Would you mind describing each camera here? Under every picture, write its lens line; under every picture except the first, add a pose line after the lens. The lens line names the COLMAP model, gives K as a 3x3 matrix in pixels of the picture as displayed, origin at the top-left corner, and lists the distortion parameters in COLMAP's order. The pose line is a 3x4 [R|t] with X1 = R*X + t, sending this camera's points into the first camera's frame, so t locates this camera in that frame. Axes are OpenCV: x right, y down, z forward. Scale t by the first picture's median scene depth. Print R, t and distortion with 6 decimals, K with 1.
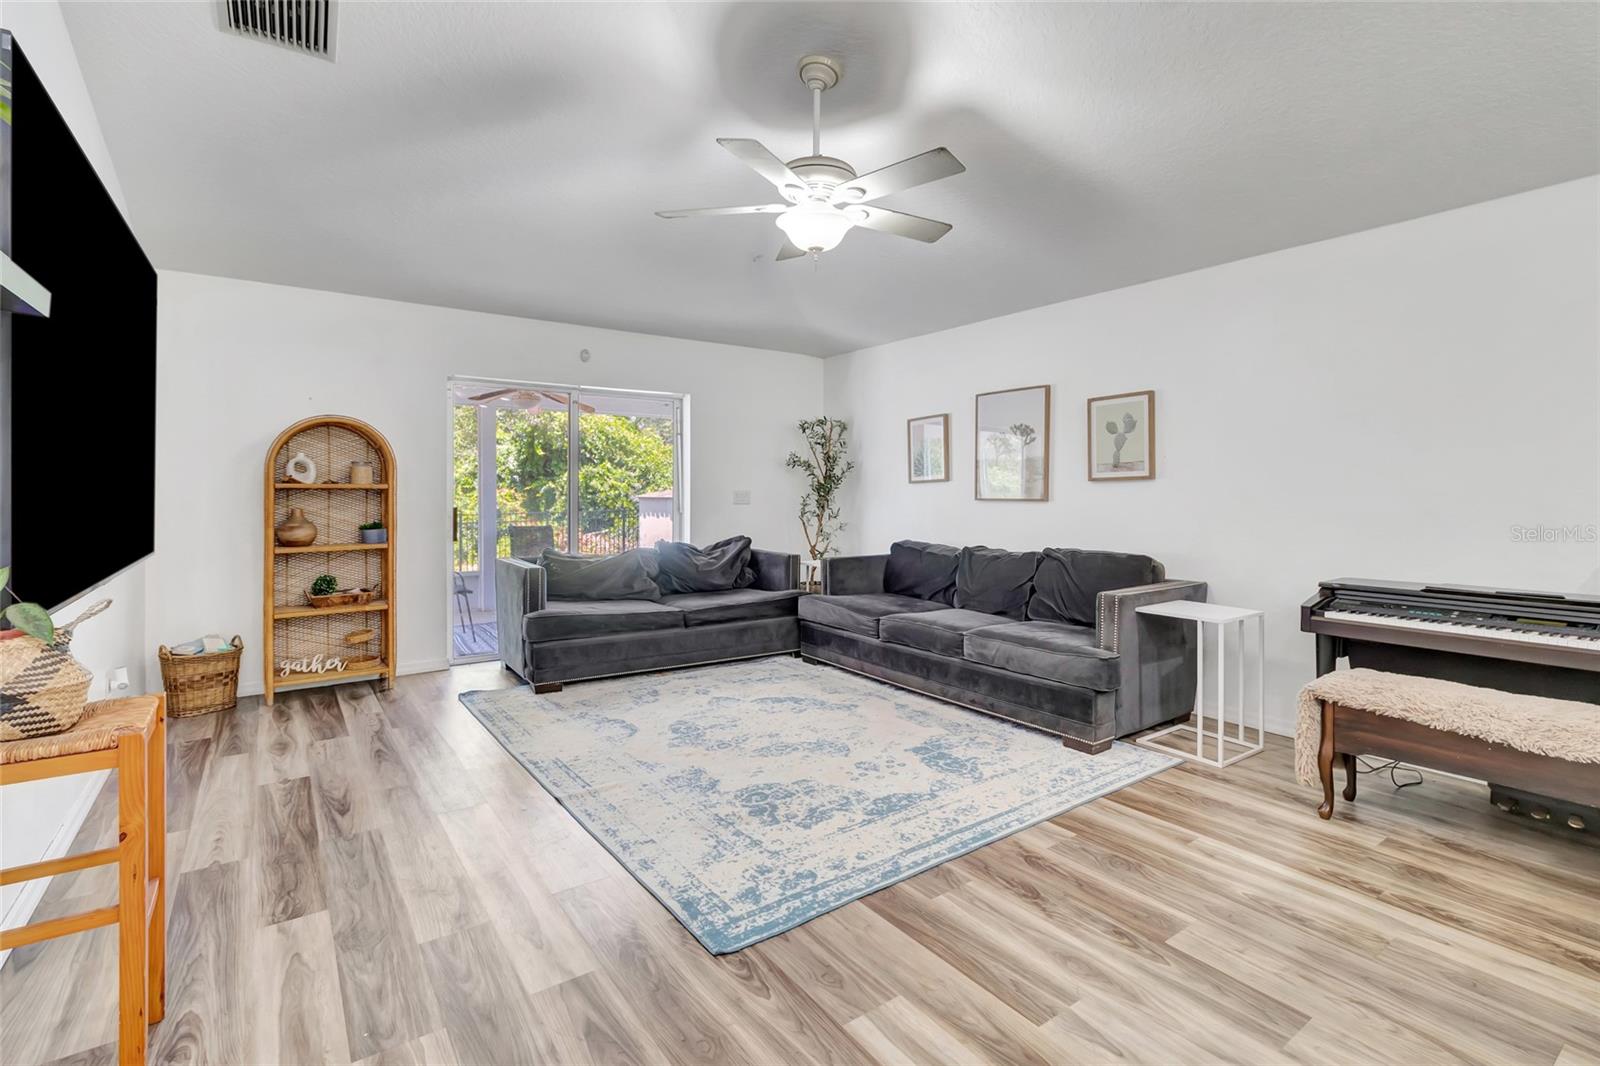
lens RADIAL K [[765.3, 0, 816.5], [0, 765.3, 498.1], [0, 0, 1]] dist [0.004123, 0.000195]
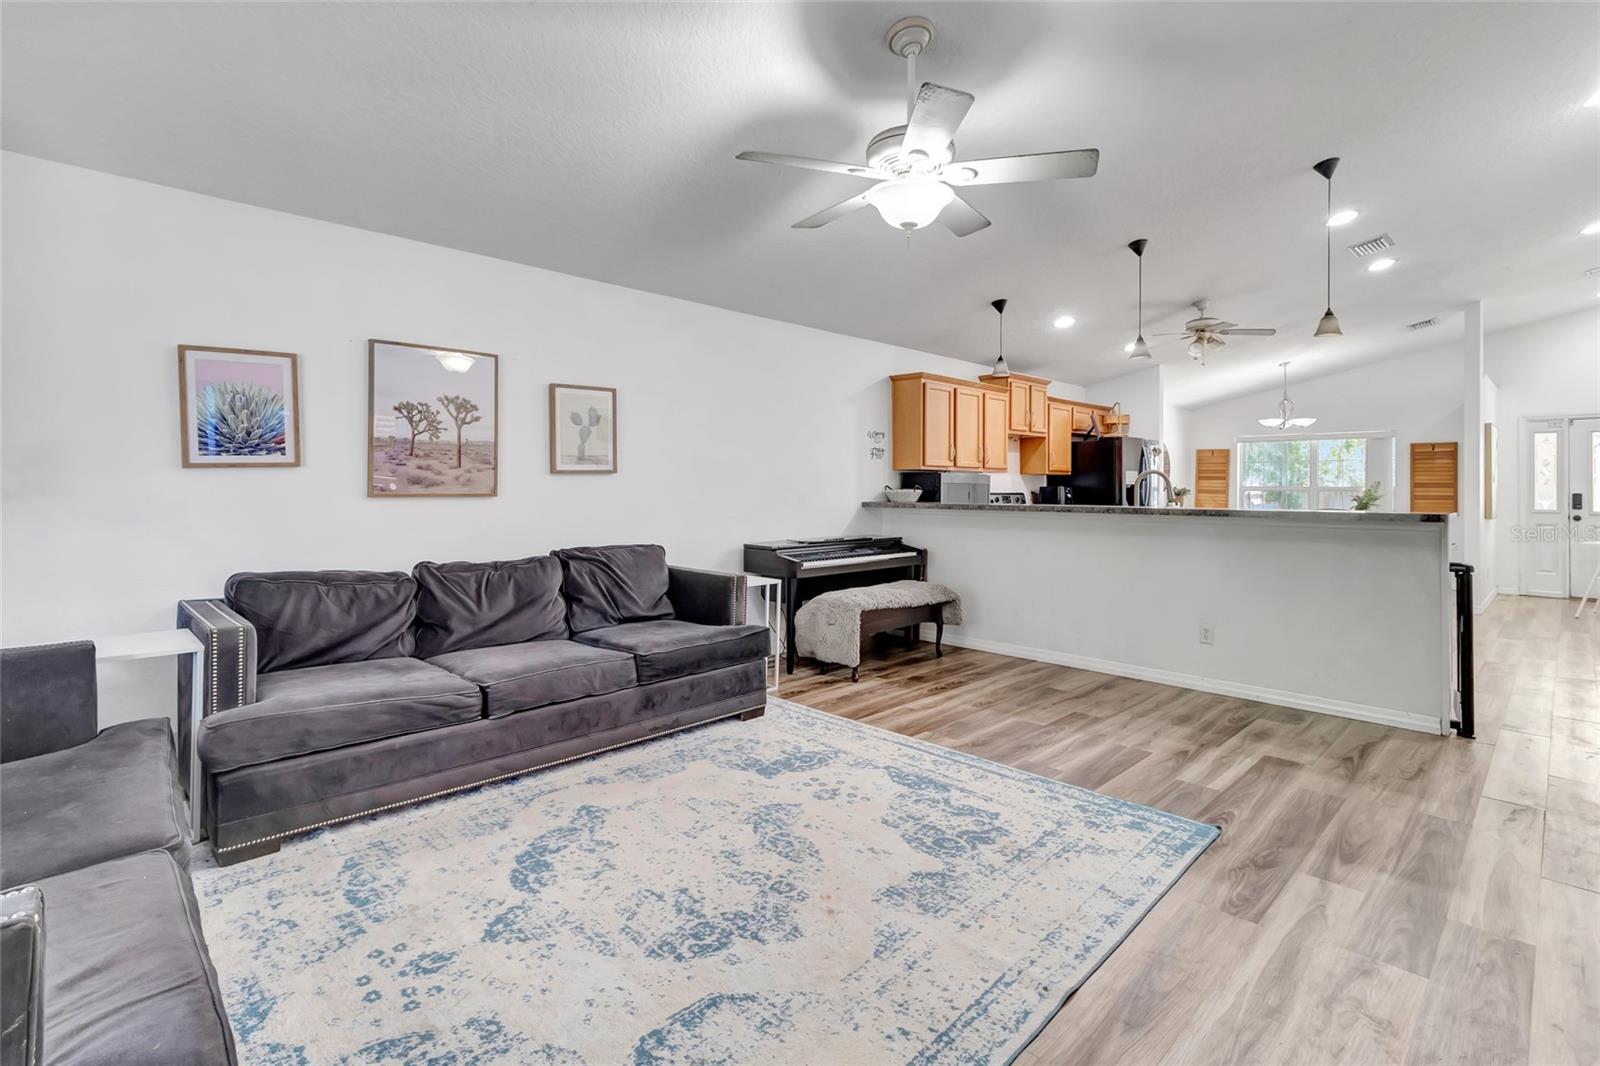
lens RADIAL K [[765.3, 0, 799.4], [0, 765.3, 483.1], [0, 0, 1]] dist [0.004123, 0.000195]
pose [[-0.163994, 0.000141, 0.986461, -0.916199], [0.002364, 0.999997, 0.000250, -0.015741], [-0.986459, 0.002373, -0.163994, 1.327801]]
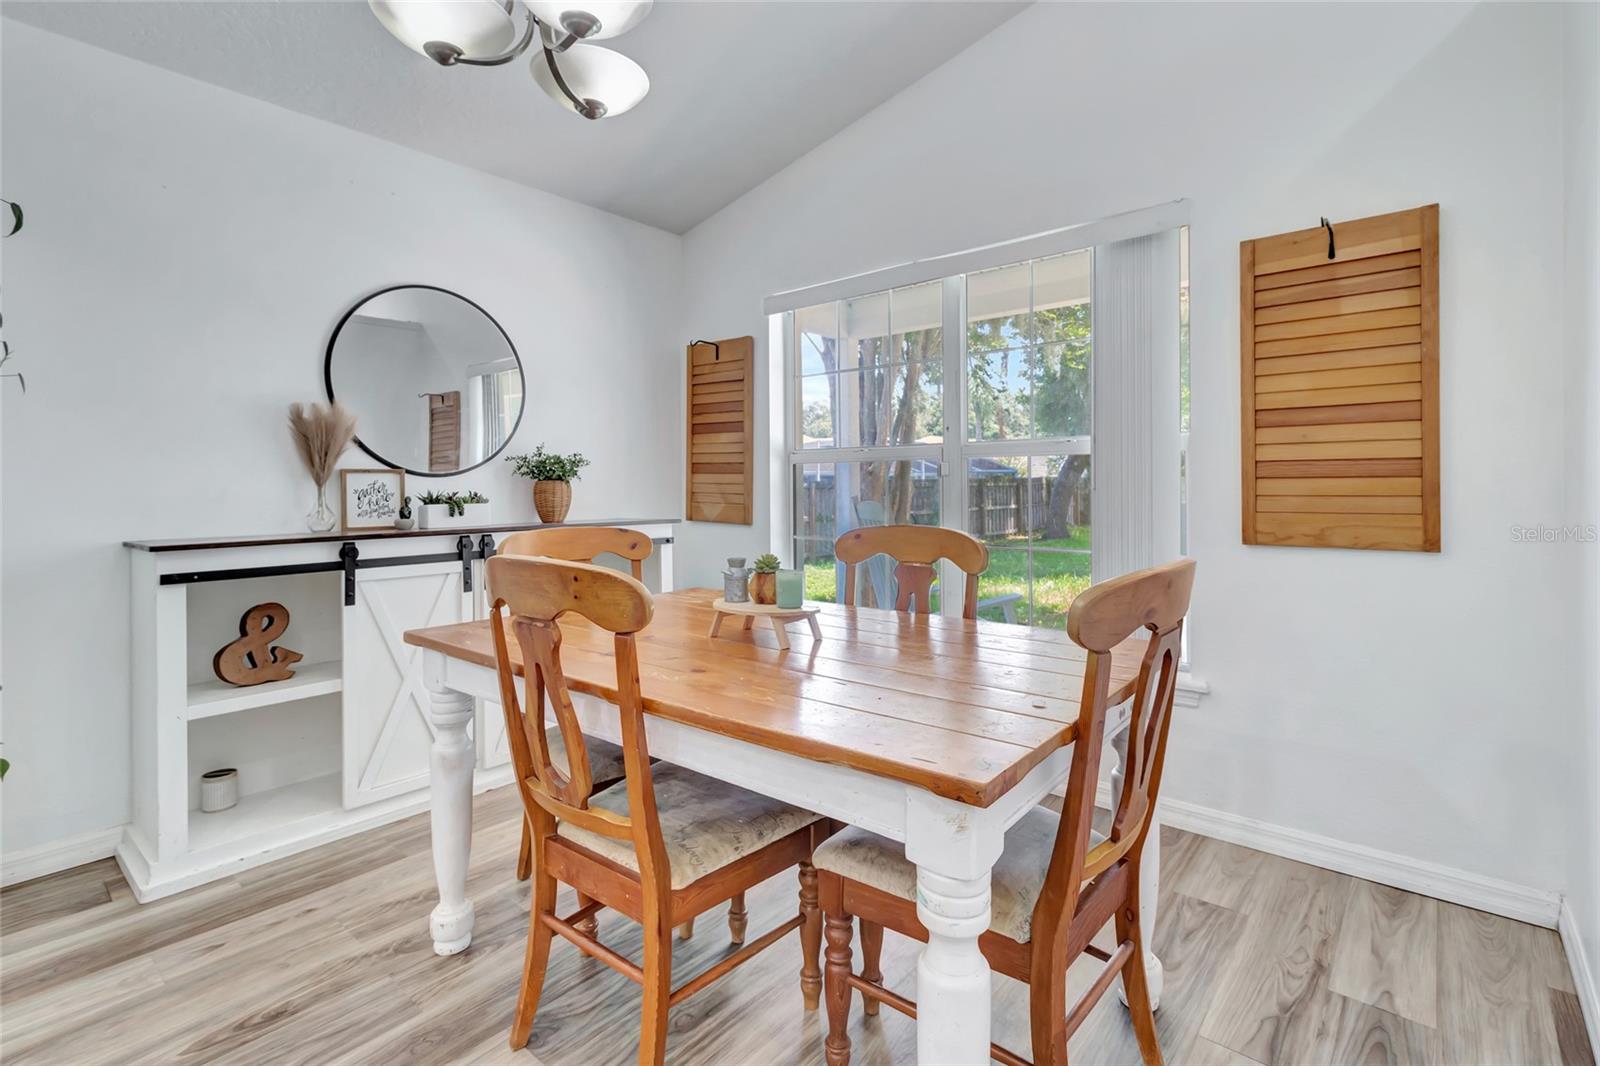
lens RADIAL K [[765.3, 0, 812.1], [0, 765.3, 484.0], [0, 0, 1]] dist [0.004123, 0.000195]
pose [[-0.253774, 0.001169, 0.967263, -0.513309], [0.012604, 0.999918, 0.002099, -0.001848], [-0.967181, 0.012724, -0.253768, 0.864292]]
